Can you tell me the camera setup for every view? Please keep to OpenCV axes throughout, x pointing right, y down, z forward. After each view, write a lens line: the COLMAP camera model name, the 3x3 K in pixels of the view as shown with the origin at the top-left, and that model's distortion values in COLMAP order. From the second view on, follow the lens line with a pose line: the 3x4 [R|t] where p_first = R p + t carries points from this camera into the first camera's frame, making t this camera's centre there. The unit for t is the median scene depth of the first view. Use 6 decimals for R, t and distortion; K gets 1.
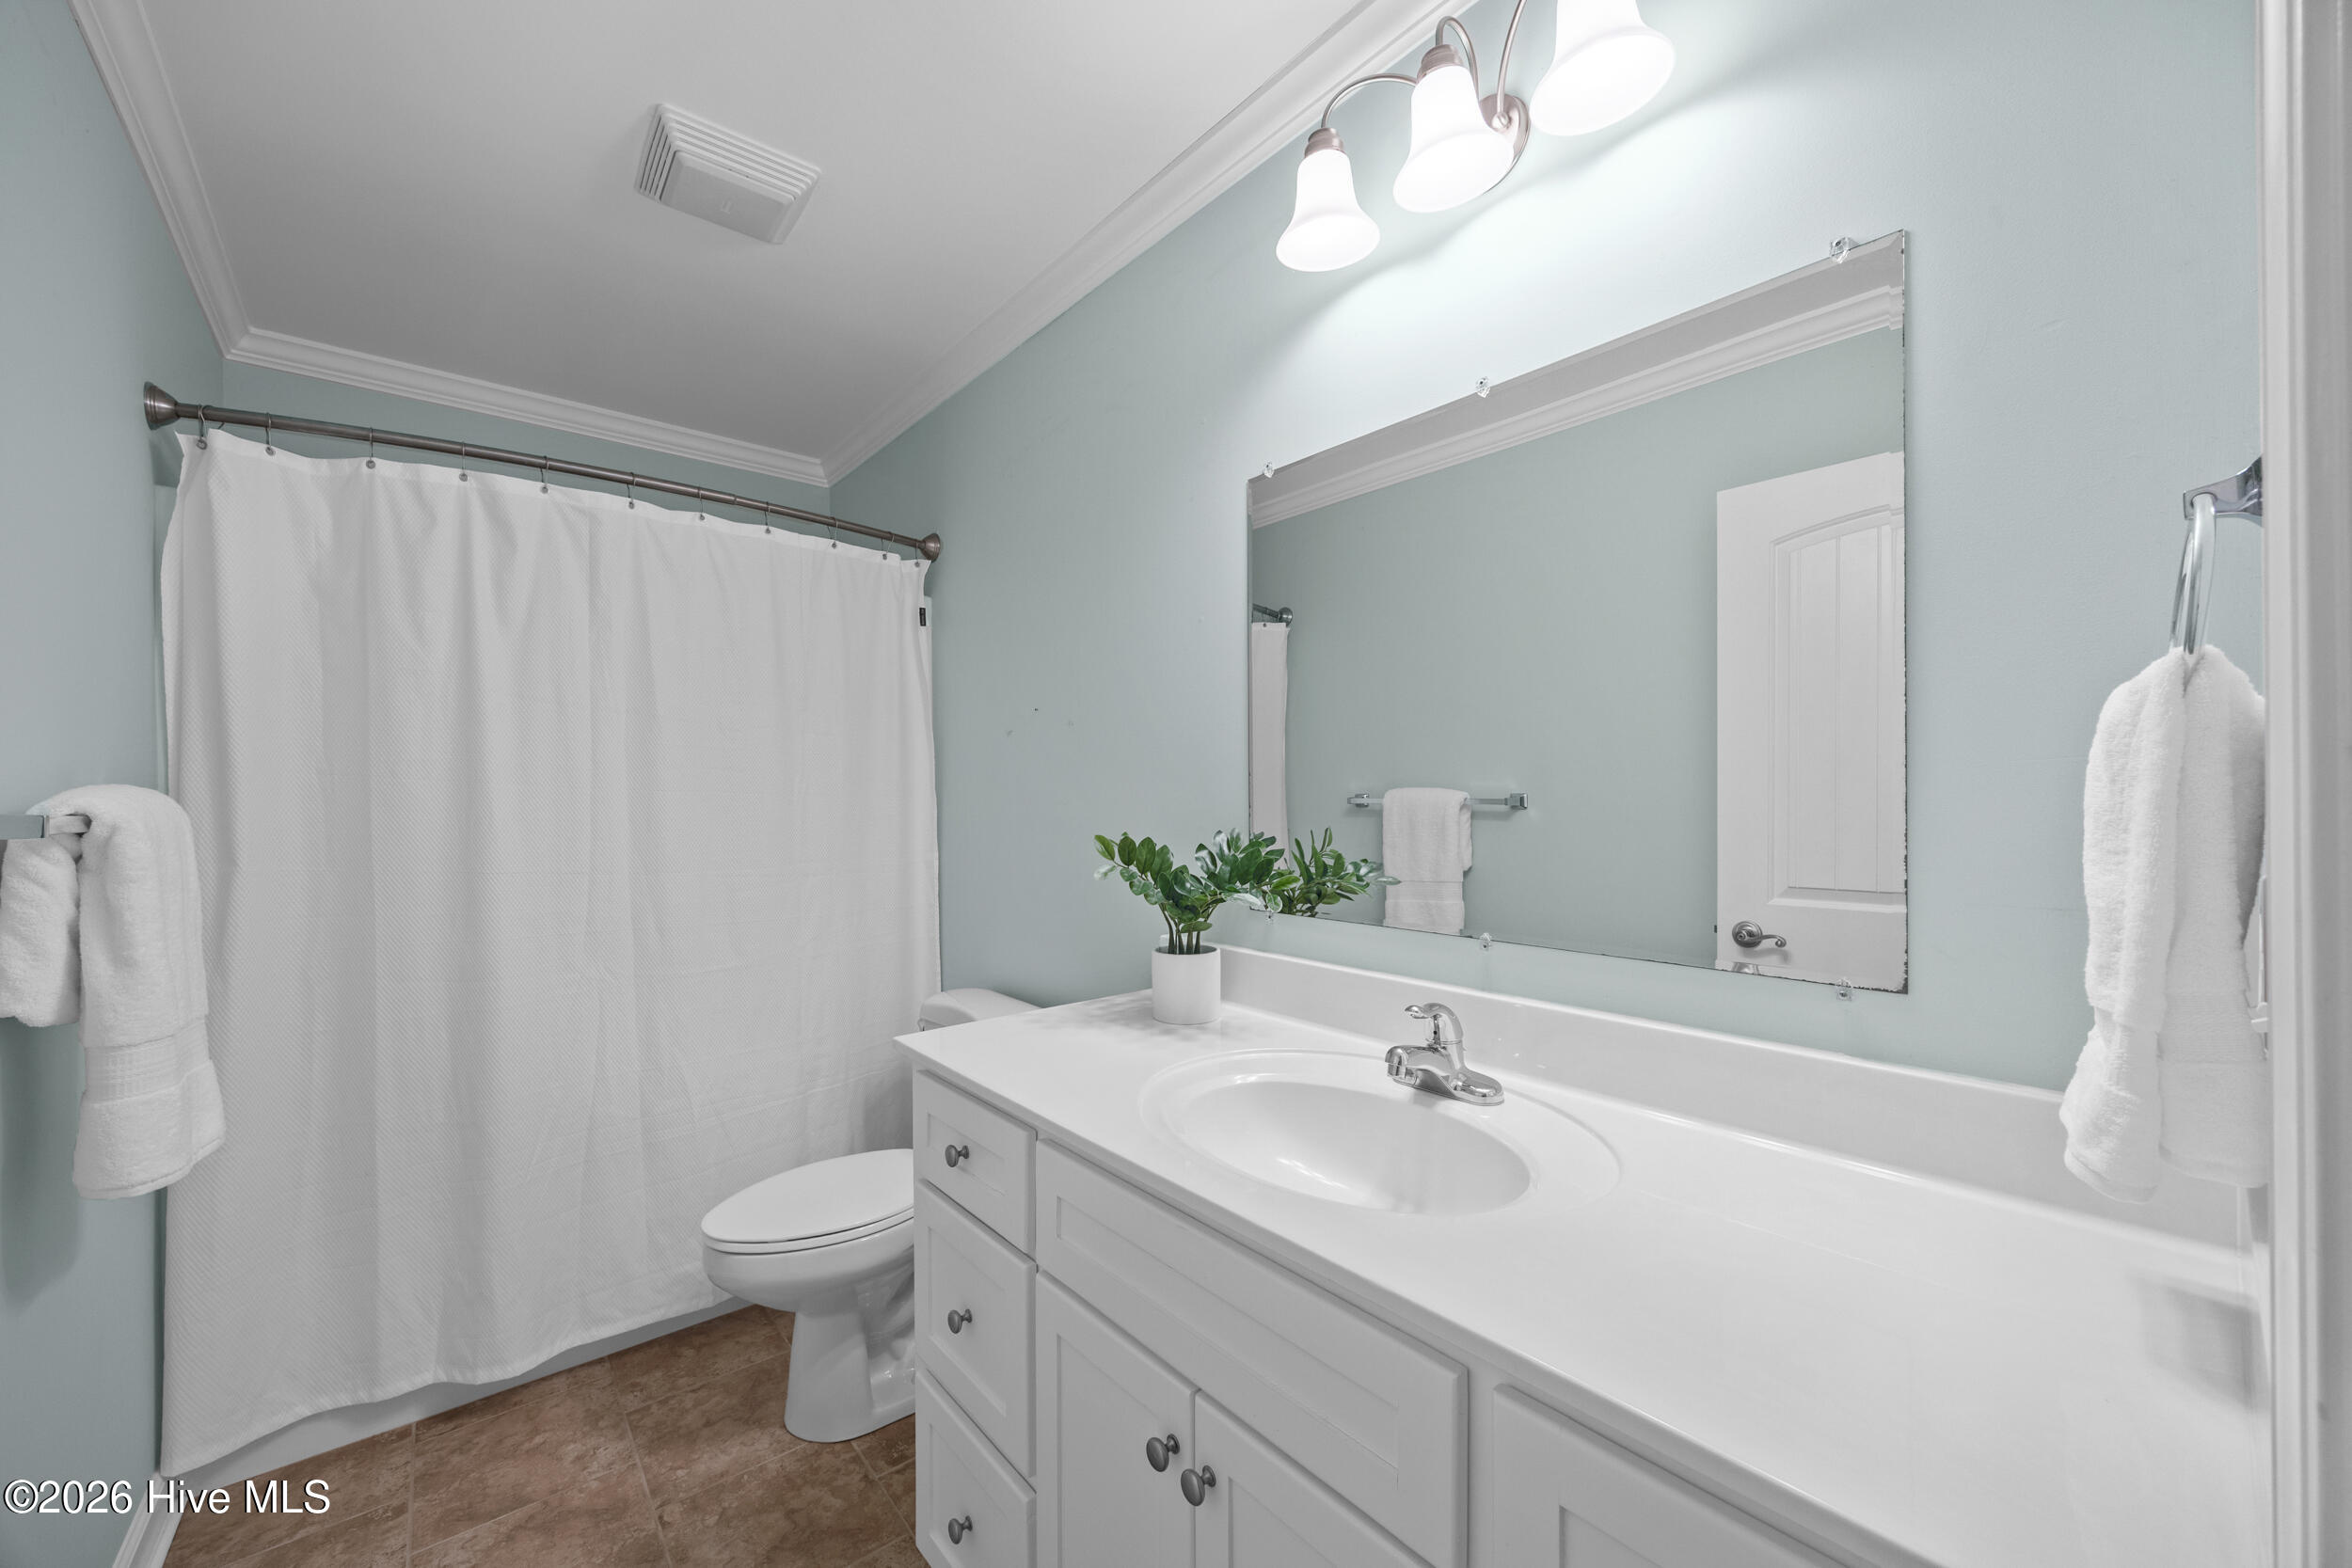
lens RADIAL K [[928.8, 0, 1157.9], [0, 928.8, 784.4], [0, 0, 1]] dist [-0.003191, 0.000089]
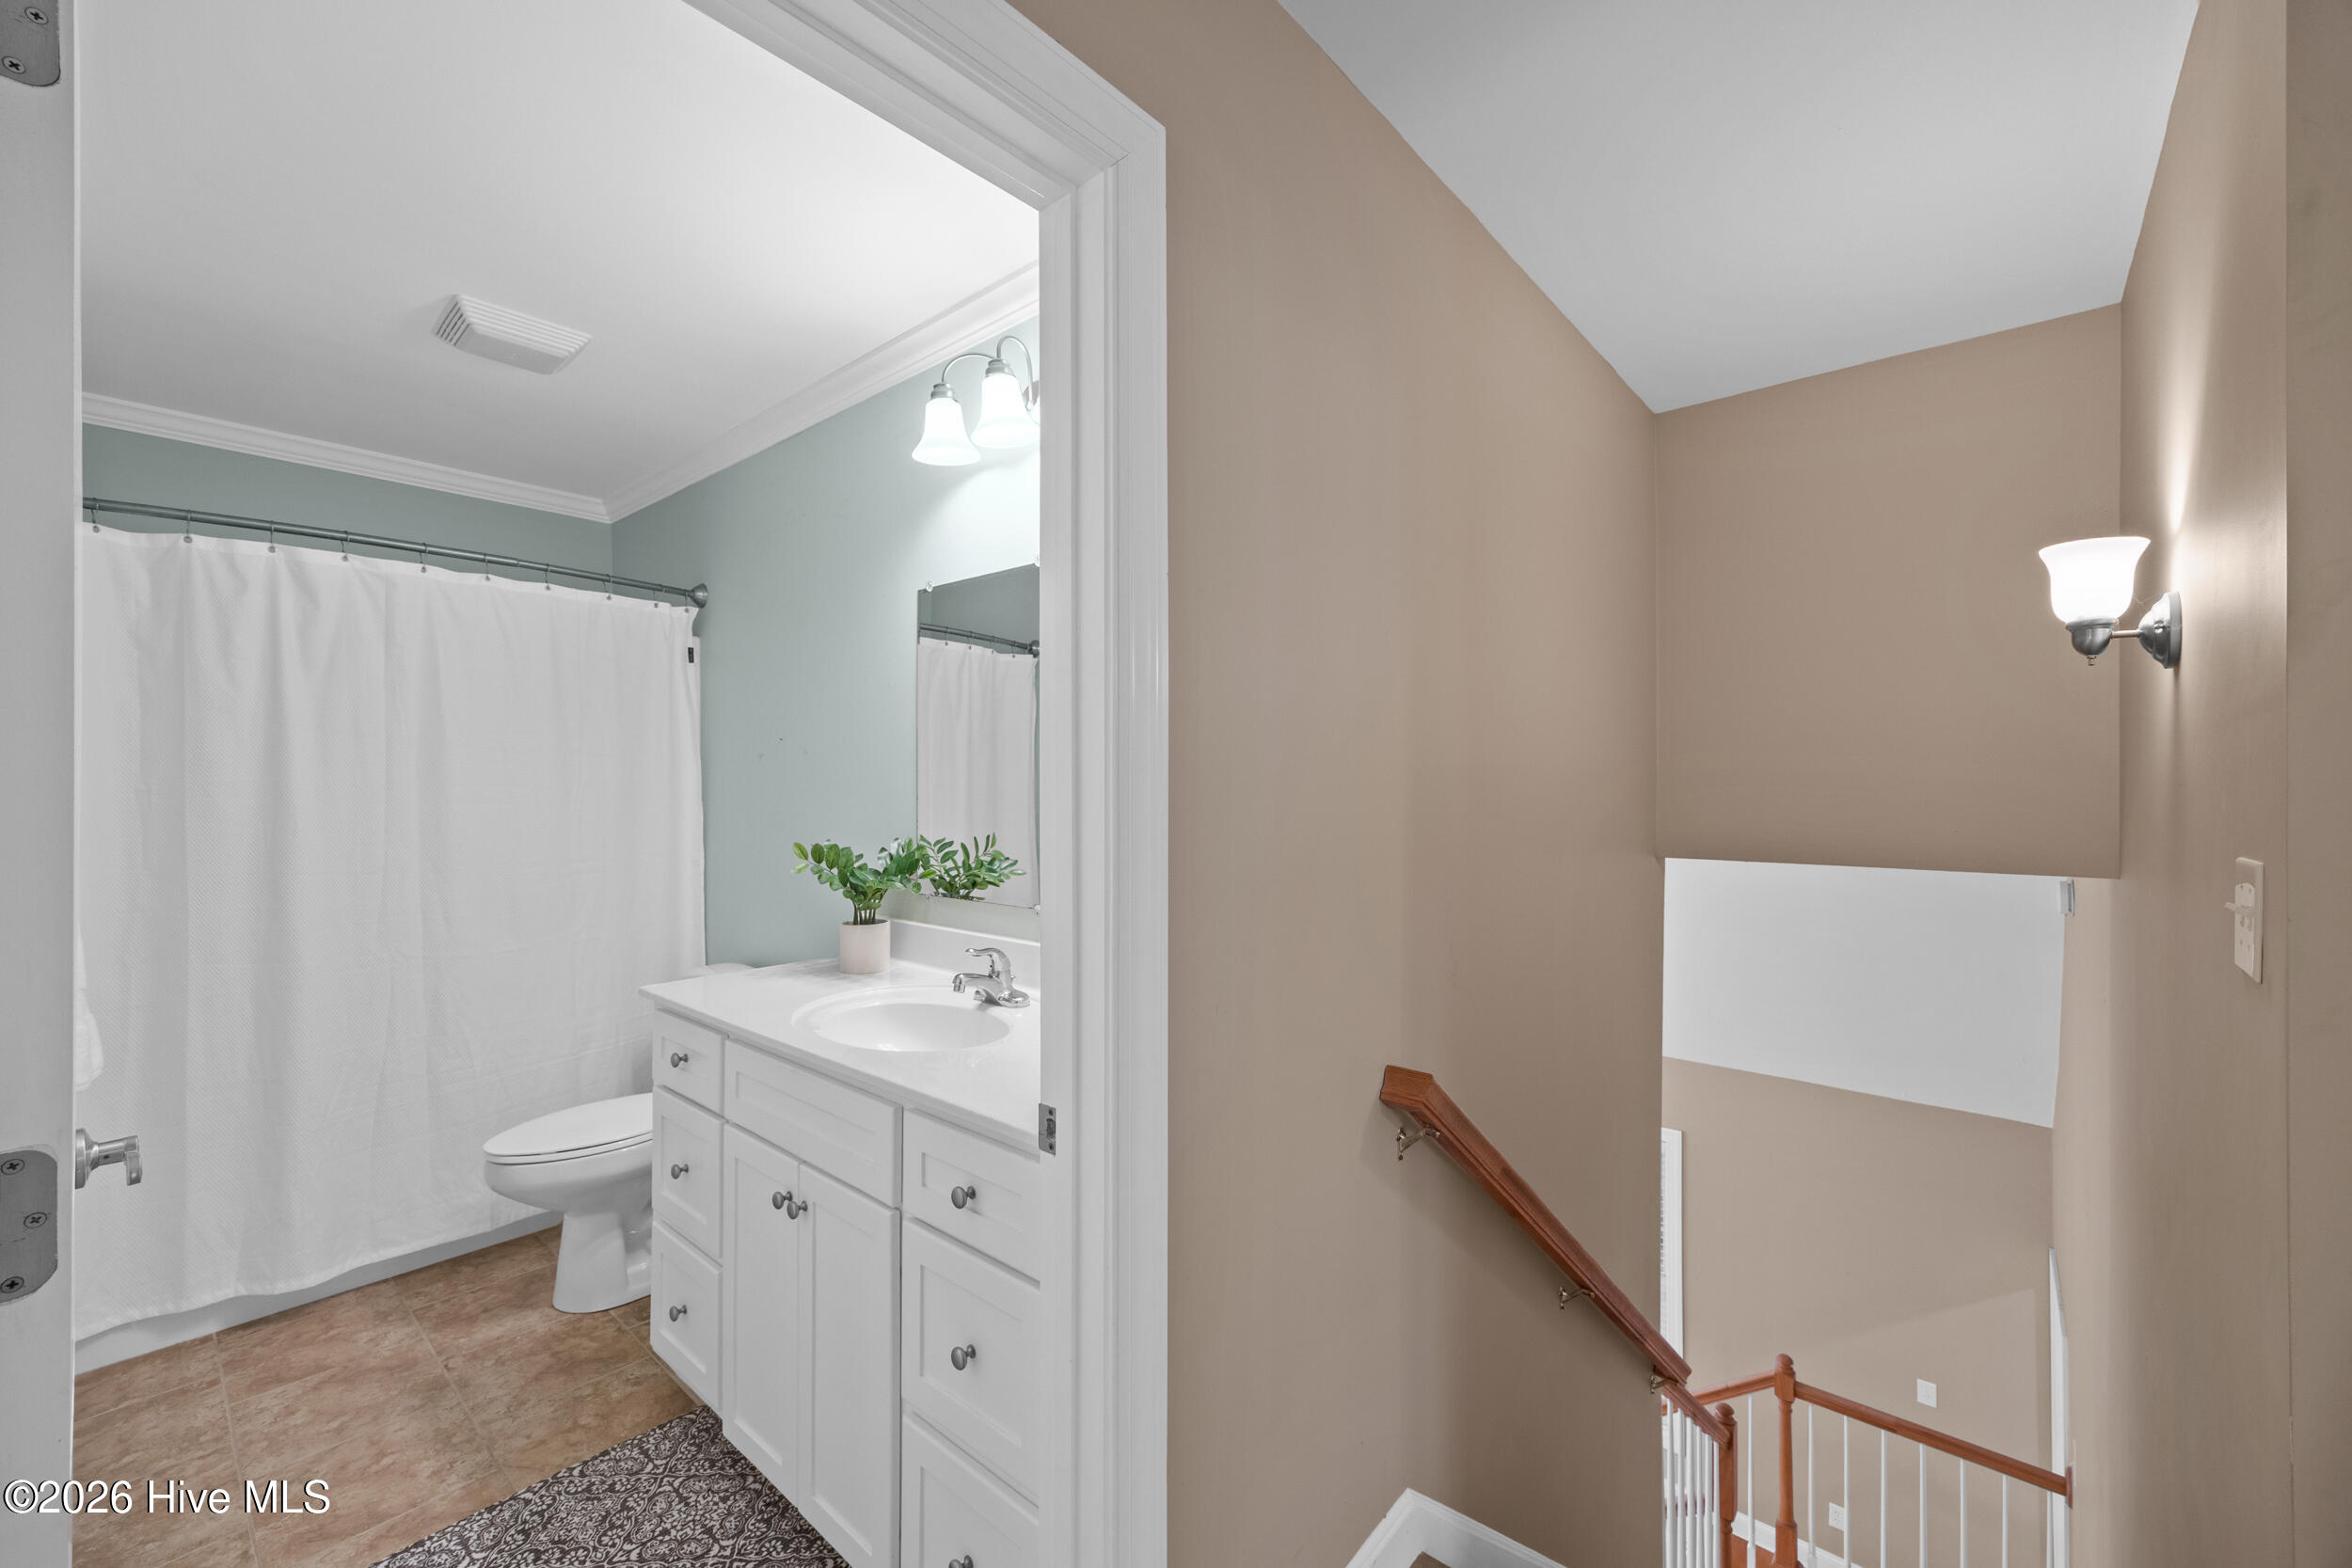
lens RADIAL K [[928.8, 0, 1159.0], [0, 928.8, 776.0], [0, 0, 1]] dist [-0.003191, 0.000089]
pose [[0.983948, 0.008236, 0.178264, 0.192191], [-0.007582, 0.999962, -0.004347, -0.038003], [-0.178293, 0.002926, 0.983973, -0.422259]]
